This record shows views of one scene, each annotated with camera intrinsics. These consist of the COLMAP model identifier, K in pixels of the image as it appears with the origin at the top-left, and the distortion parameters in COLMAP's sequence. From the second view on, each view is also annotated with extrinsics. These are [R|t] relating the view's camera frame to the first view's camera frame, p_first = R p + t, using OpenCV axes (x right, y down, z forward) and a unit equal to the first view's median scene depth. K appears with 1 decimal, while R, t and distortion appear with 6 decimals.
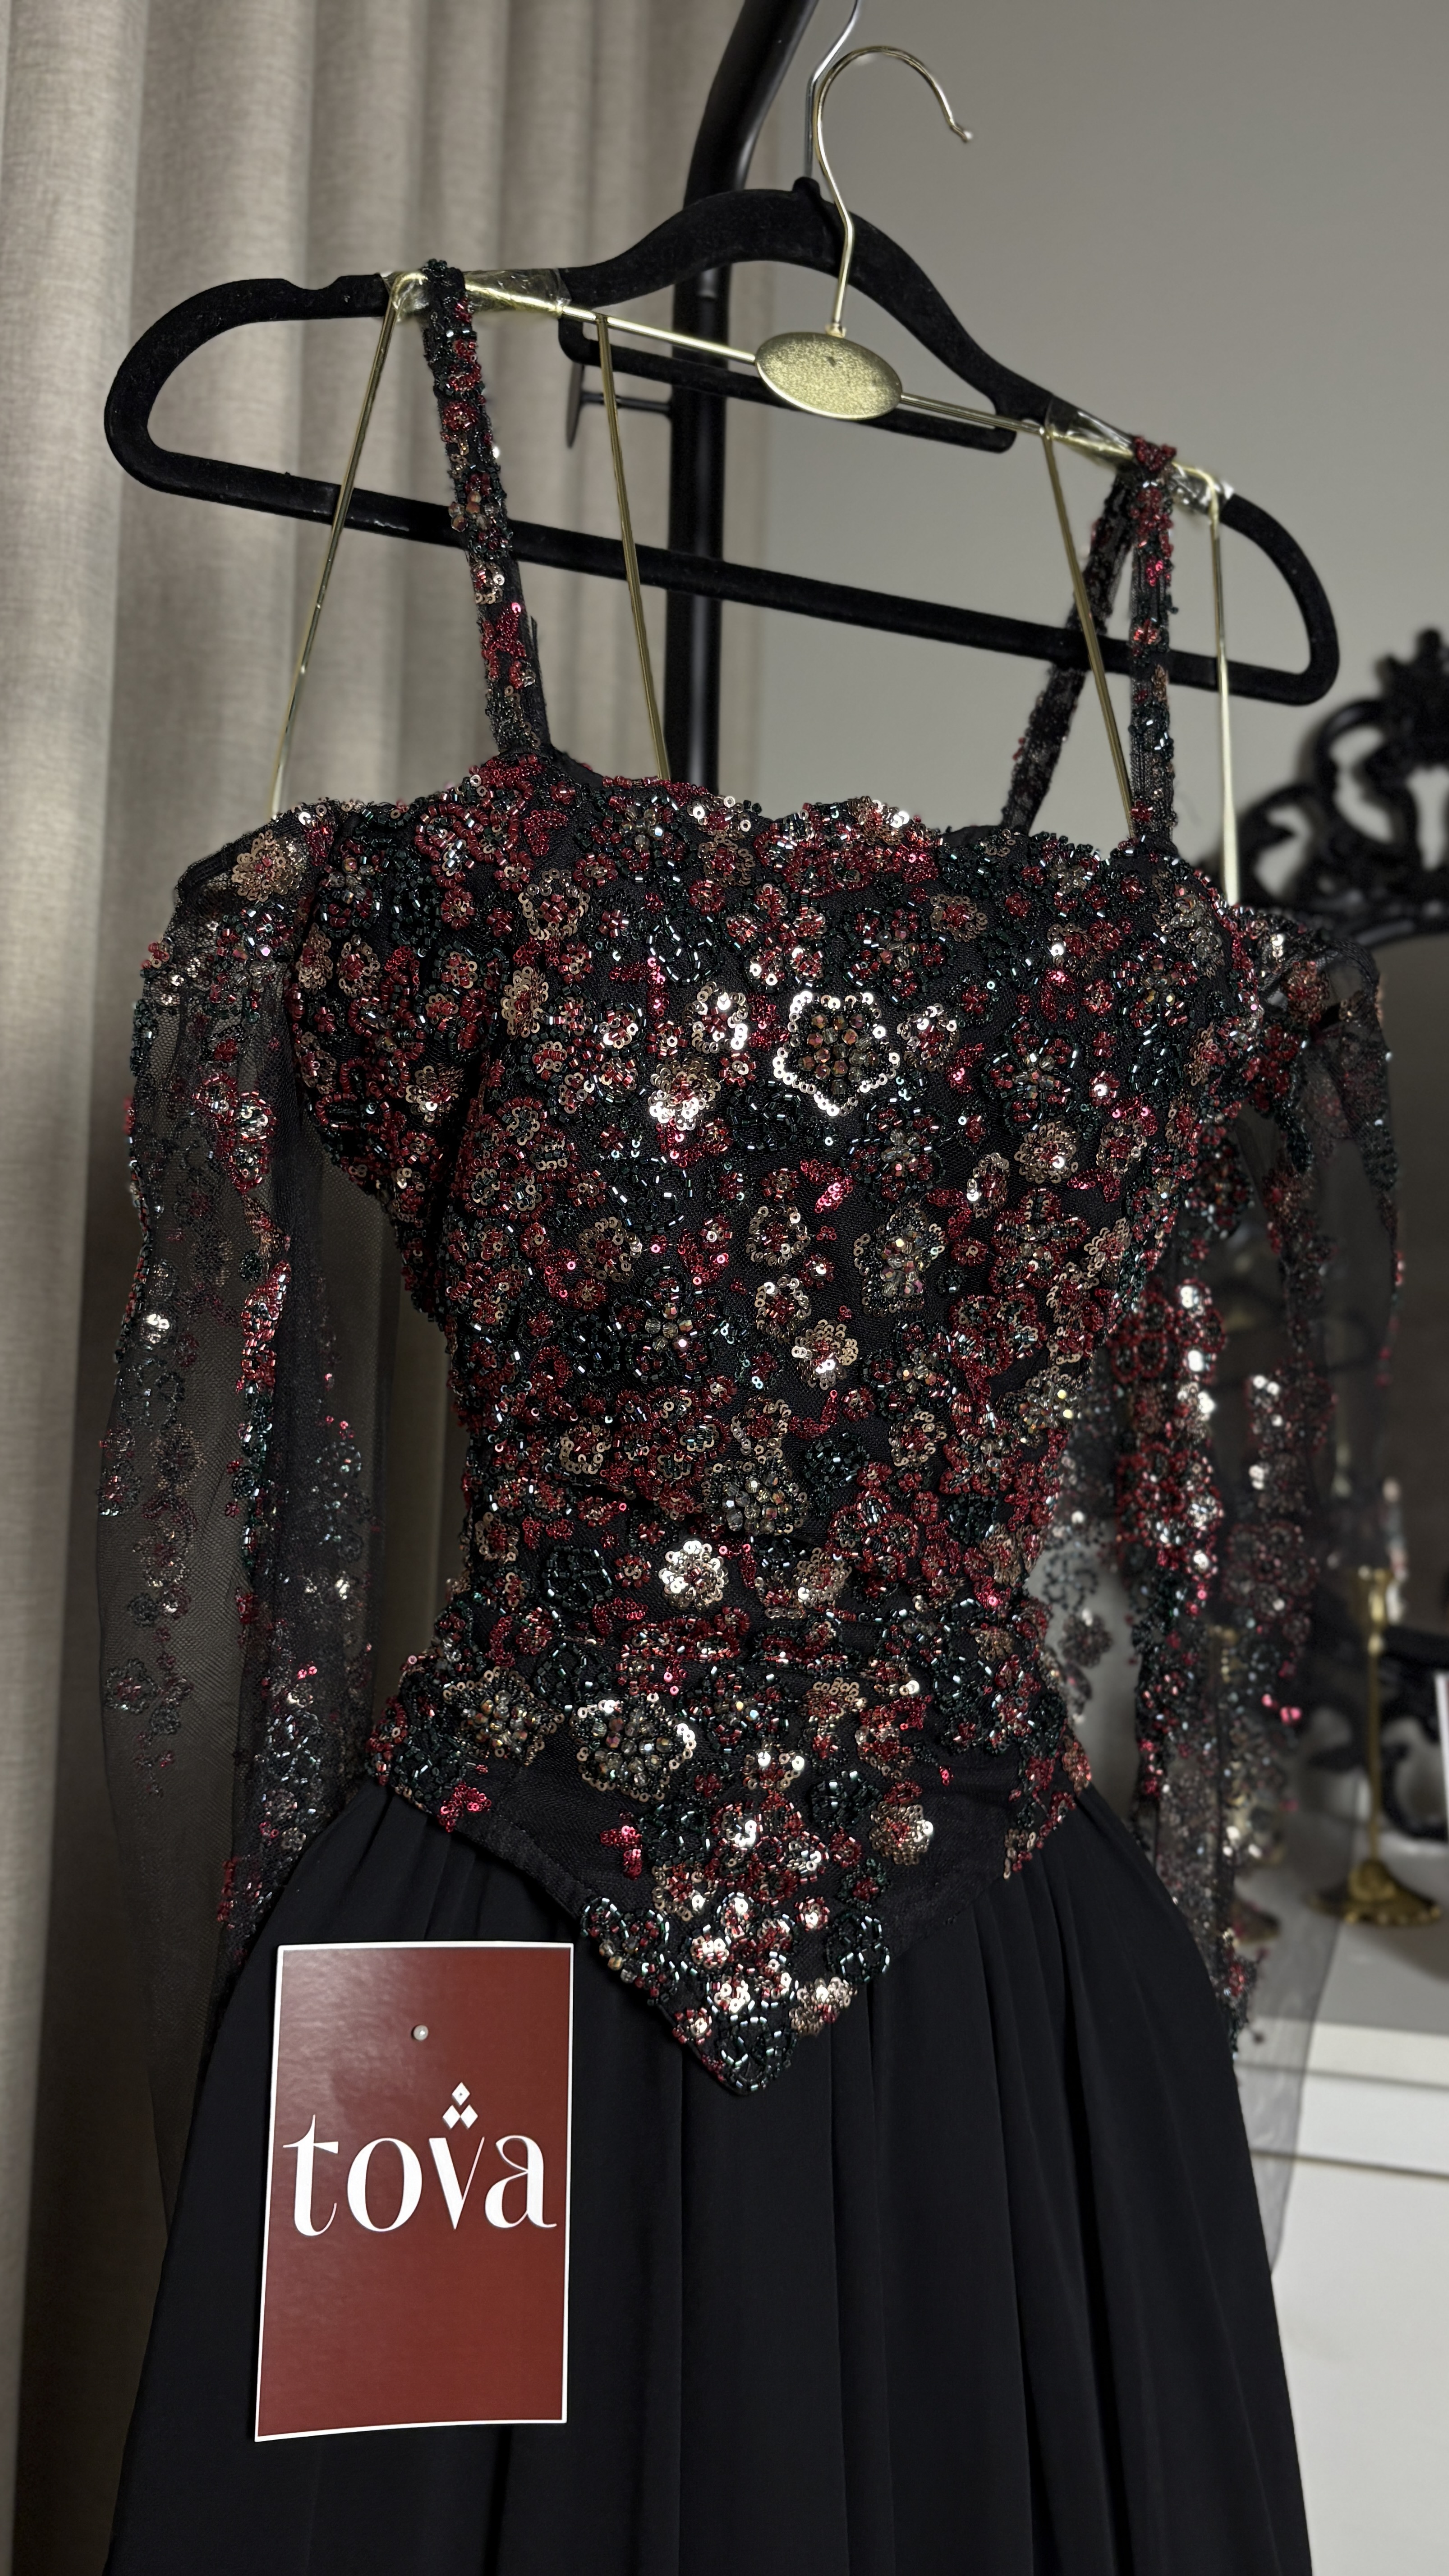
lens RADIAL K [[1988.6, 0, 727.0], [0, 1988.6, 1300.1], [0, 0, 1]] dist [-0.030191, 0.048618]
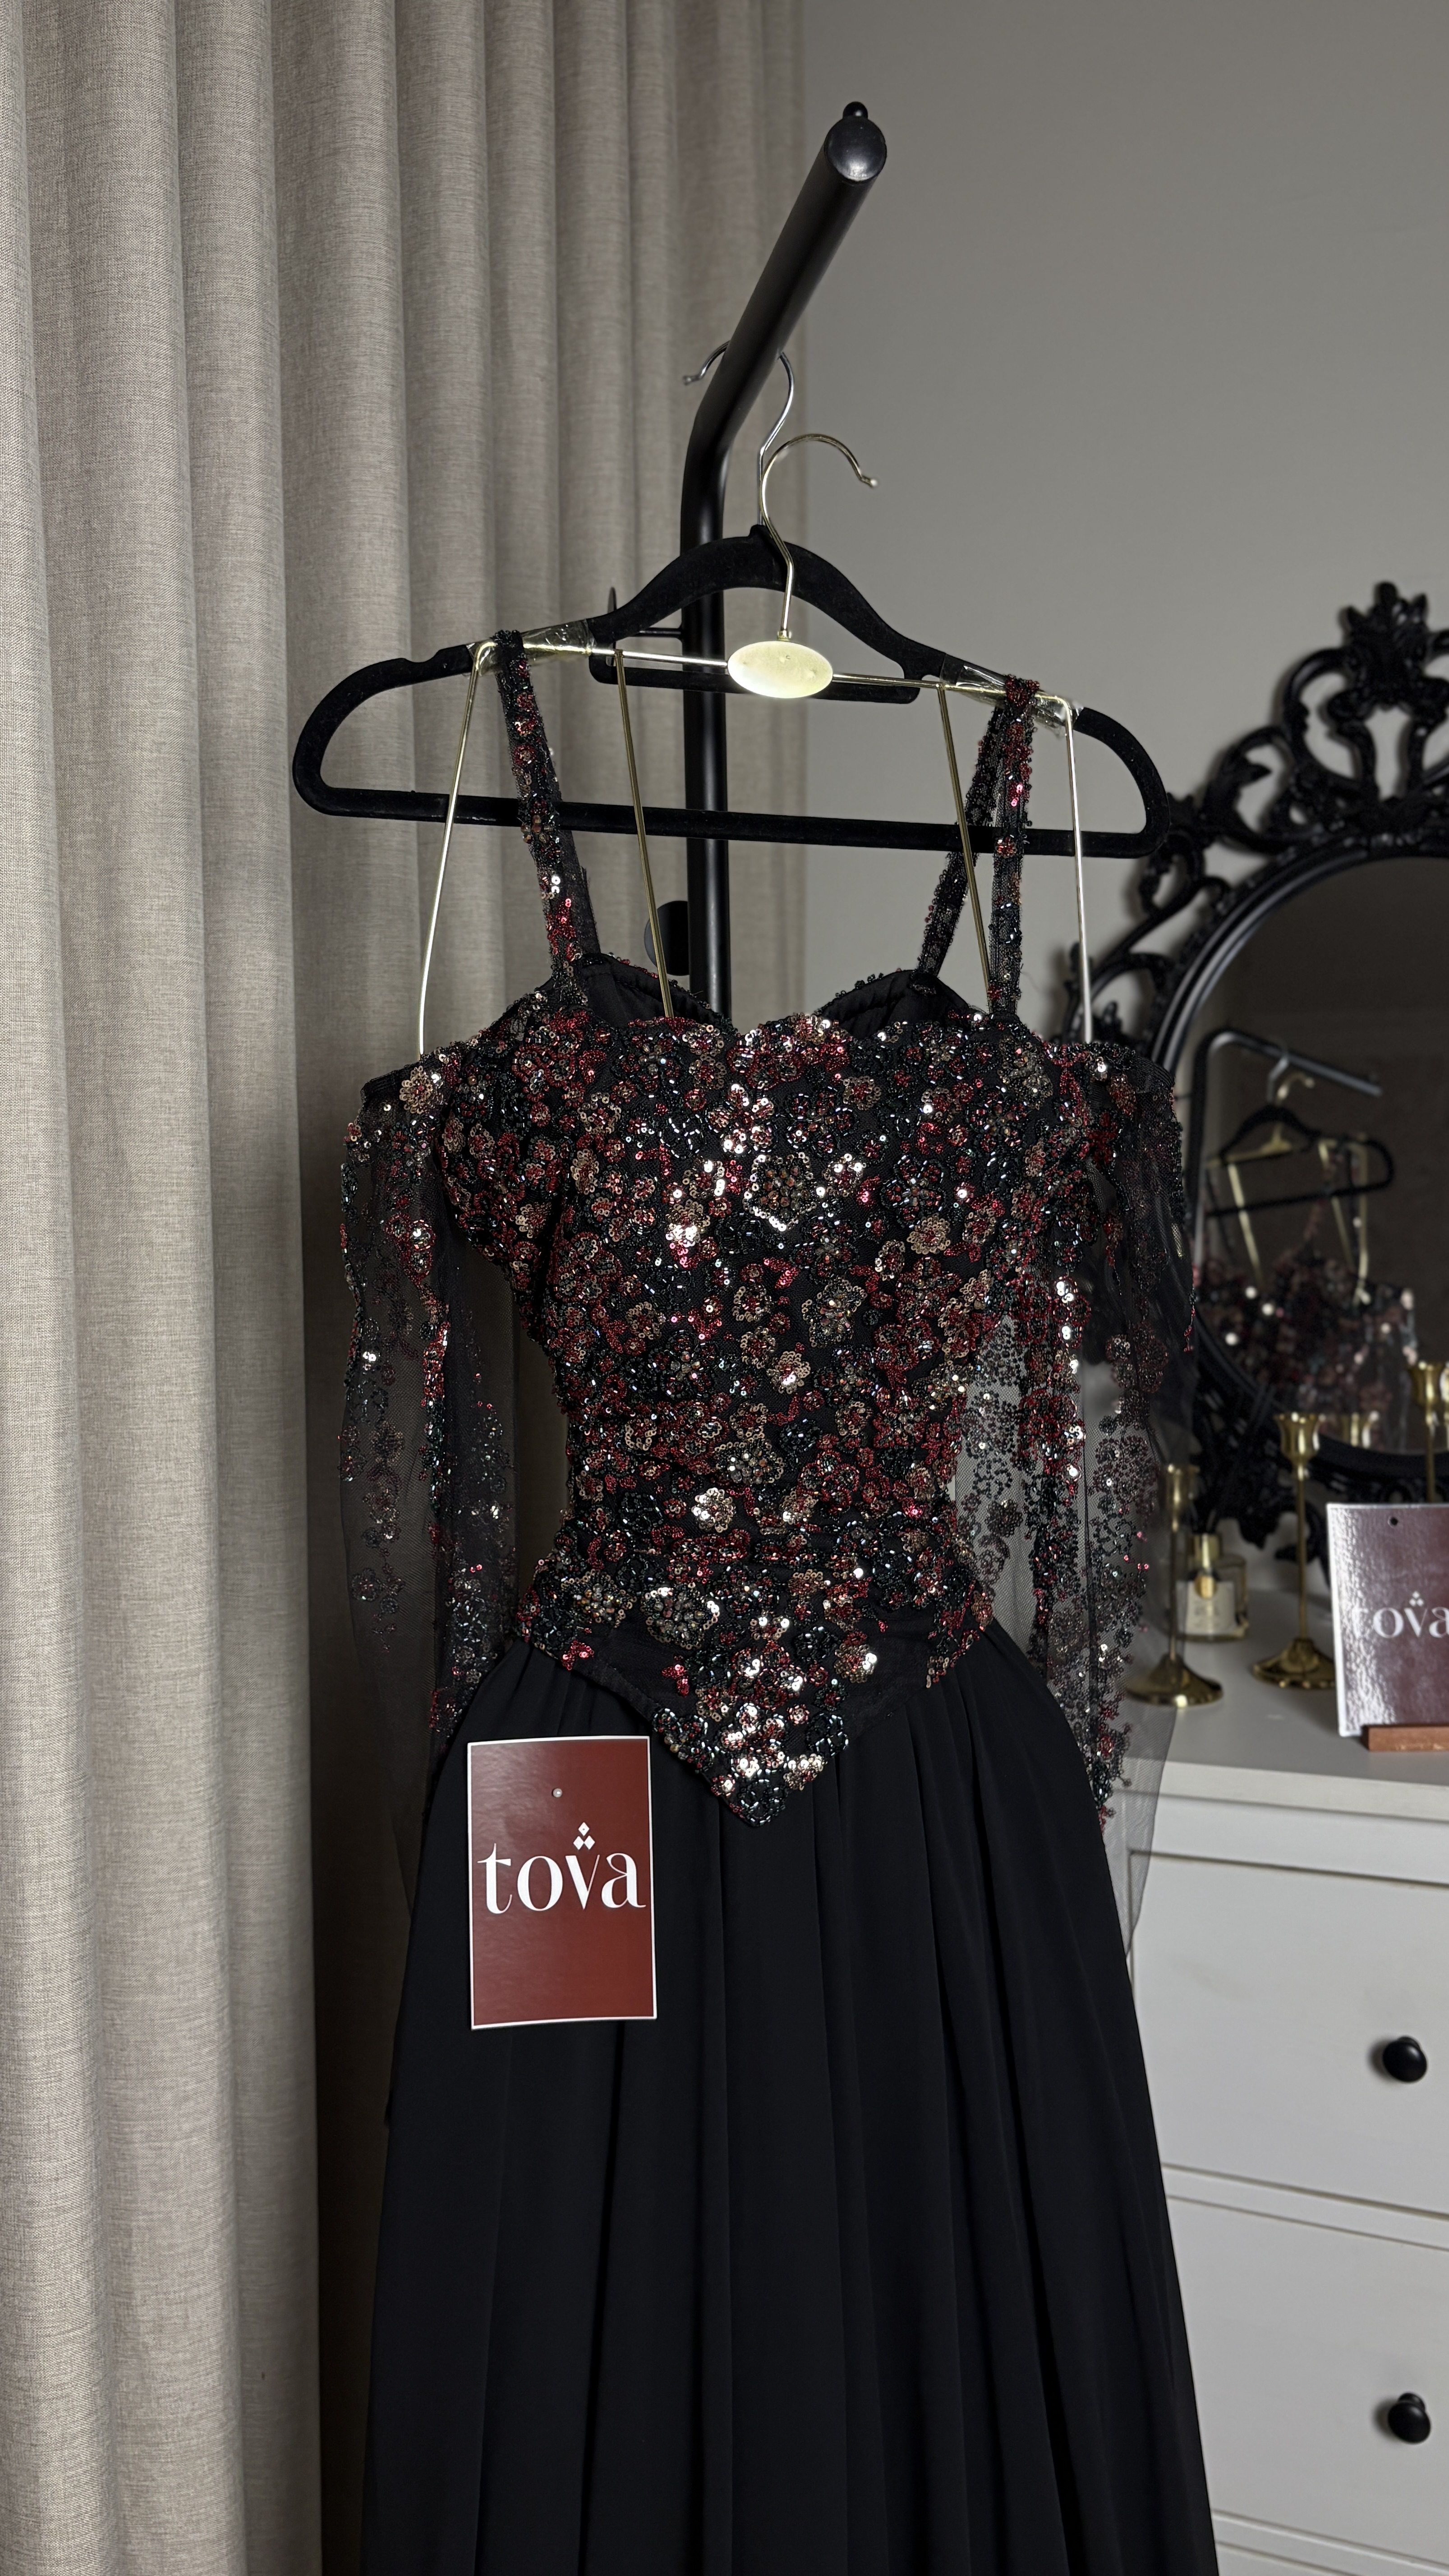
lens RADIAL K [[1955.2, 0, 725.3], [0, 1955.2, 1304.2], [0, 0, 1]] dist [0.009381, 0.000665]
pose [[0.996558, -0.035837, -0.074746, 0.114453], [0.044929, 0.991297, 0.123743, -0.214943], [0.069661, -0.126675, 0.989495, -0.517008]]
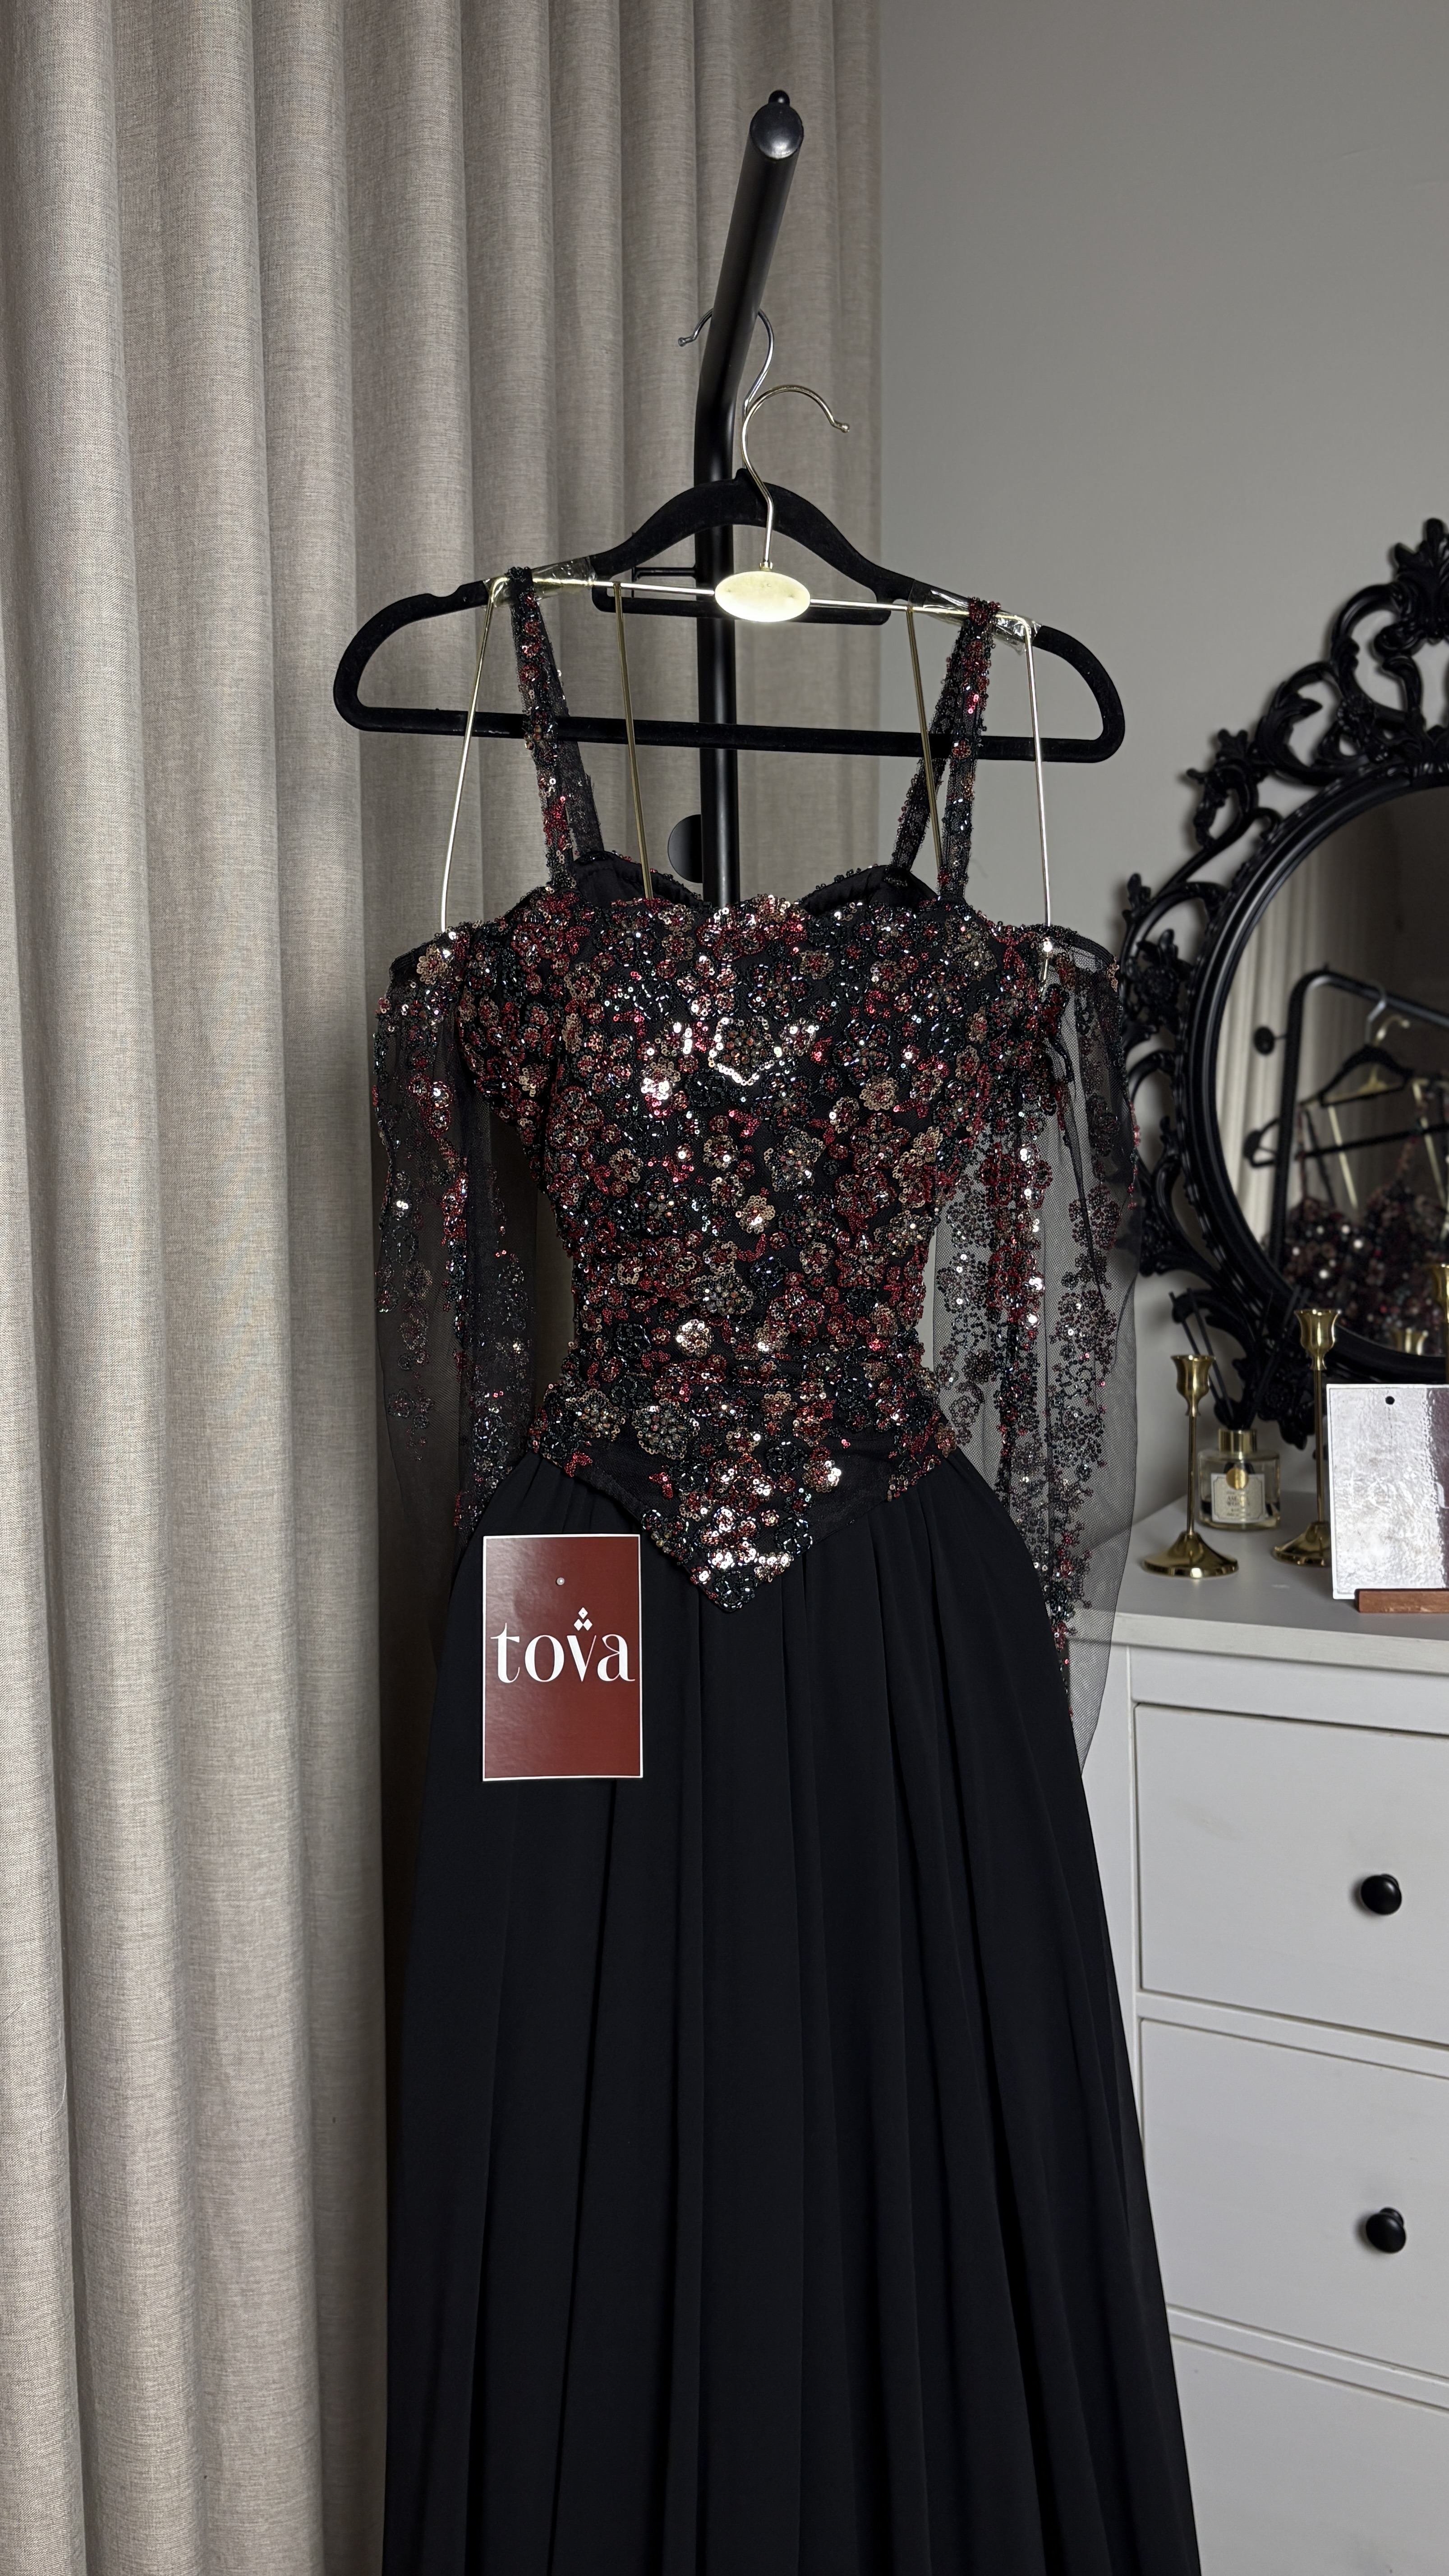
lens RADIAL K [[1933.0, 0, 722.8], [0, 1933.0, 1310.3], [0, 0, 1]] dist [0.011627, -0.000769]
pose [[0.985380, -0.026833, -0.168242, 0.304446], [0.049557, 0.989962, 0.132361, -0.116149], [0.163002, -0.138763, 0.976819, -0.705844]]
